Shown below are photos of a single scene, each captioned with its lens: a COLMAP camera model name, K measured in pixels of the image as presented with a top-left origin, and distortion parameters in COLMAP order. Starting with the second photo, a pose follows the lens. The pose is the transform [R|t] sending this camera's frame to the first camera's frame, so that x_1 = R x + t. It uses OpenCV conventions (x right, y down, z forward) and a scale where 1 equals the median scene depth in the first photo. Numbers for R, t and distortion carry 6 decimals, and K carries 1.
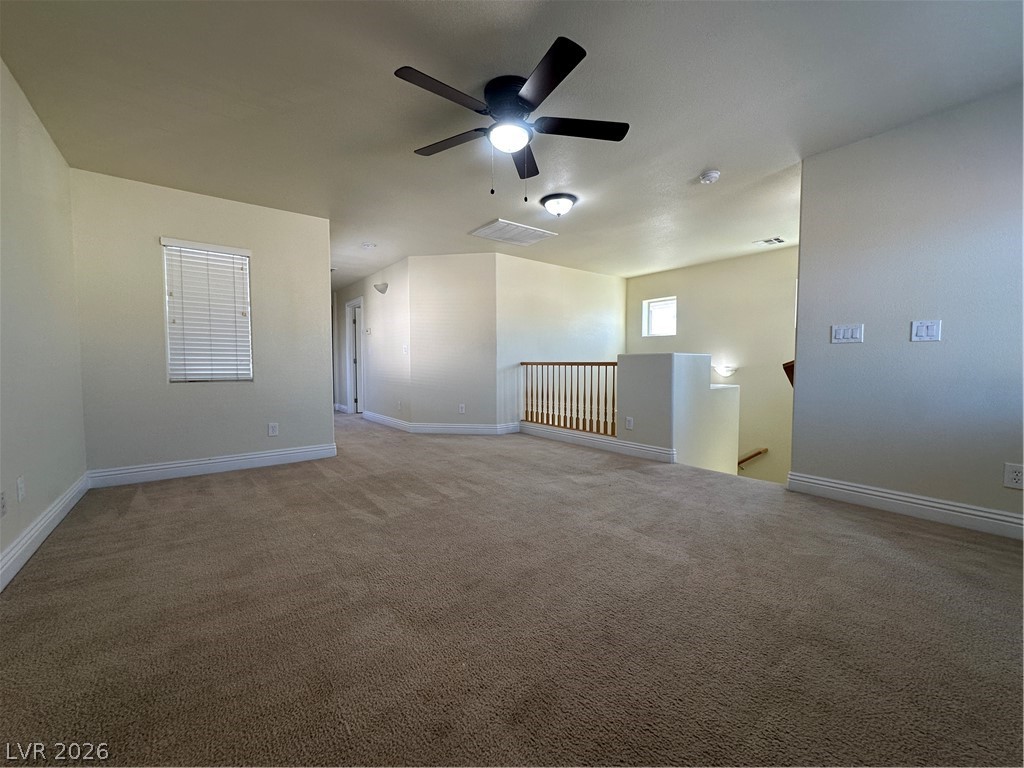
lens RADIAL K [[415.4, 0, 513.1], [0, 415.4, 383.0], [0, 0, 1]] dist [-0.003707, 0.000677]
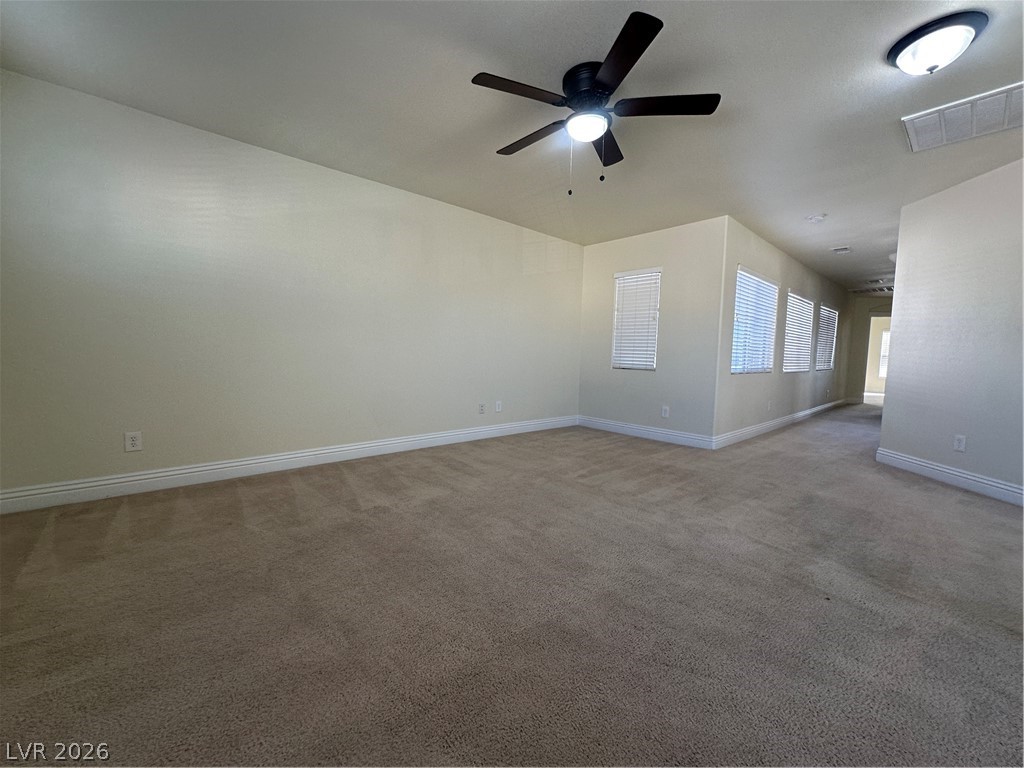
lens RADIAL K [[415.4, 0, 510.1], [0, 415.4, 387.6], [0, 0, 1]] dist [-0.003707, 0.000677]
pose [[0.057497, 0.084616, -0.994753, 0.676034], [-0.071579, 0.994187, 0.080431, -0.026909], [0.995776, 0.066579, 0.063219, 0.534306]]
